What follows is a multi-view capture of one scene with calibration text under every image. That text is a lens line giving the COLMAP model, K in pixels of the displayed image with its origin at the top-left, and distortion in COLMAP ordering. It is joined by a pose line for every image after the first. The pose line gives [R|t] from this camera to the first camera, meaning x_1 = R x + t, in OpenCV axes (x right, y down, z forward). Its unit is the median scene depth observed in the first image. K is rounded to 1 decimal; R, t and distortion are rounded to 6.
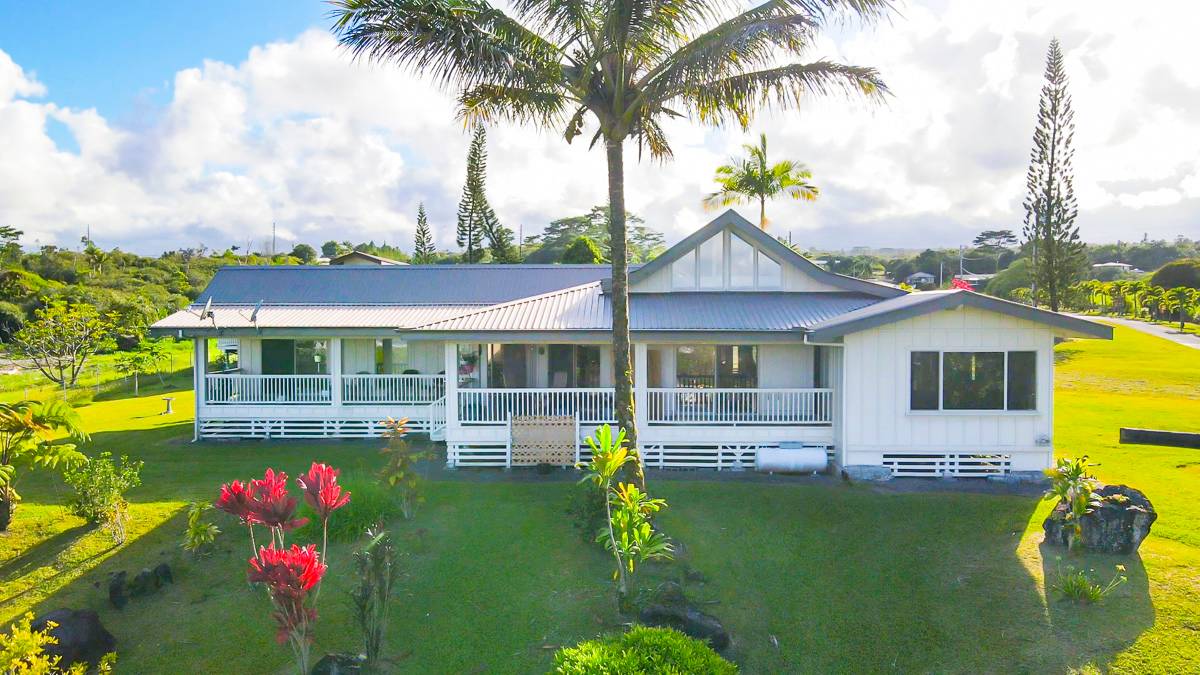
lens RADIAL K [[885.3, 0, 600.0], [0, 885.3, 337.5], [0, 0, 1]] dist [-0.000240, 0.001900]
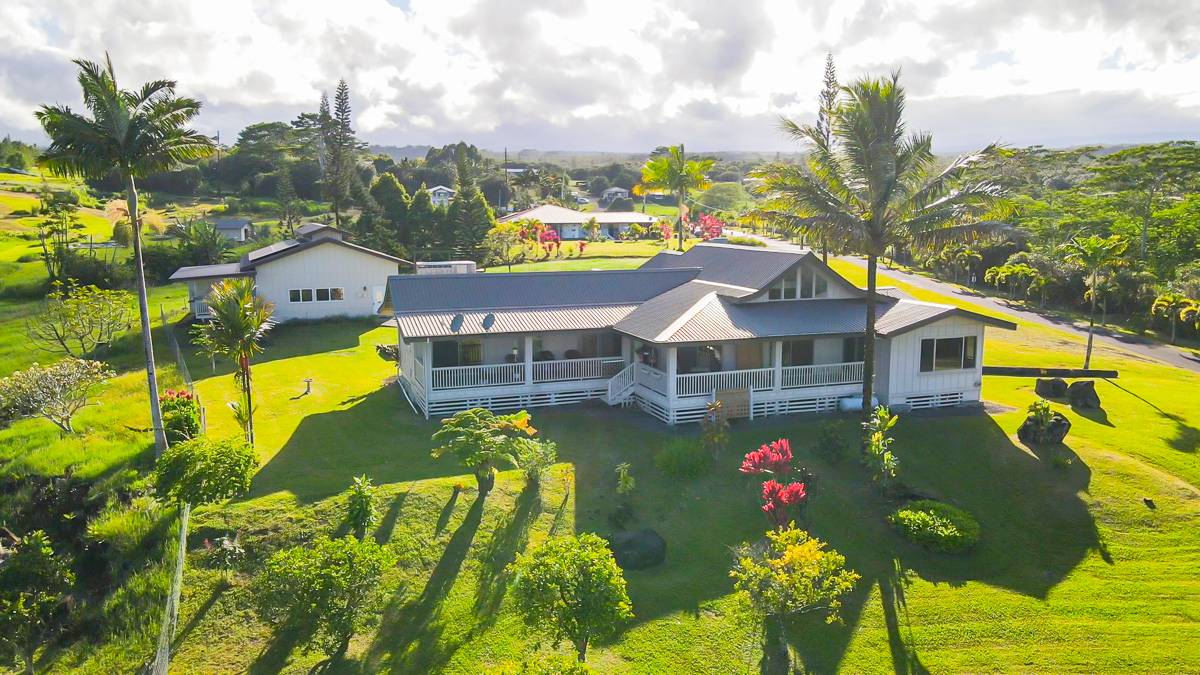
lens RADIAL K [[885.3, 0, 600.0], [0, 885.3, 337.5], [0, 0, 1]] dist [-0.000240, 0.001900]
pose [[0.927915, -0.052231, 0.369115, -0.857377], [0.009537, 0.993138, 0.116558, -0.190927], [-0.372670, -0.104635, 0.922046, -0.380596]]
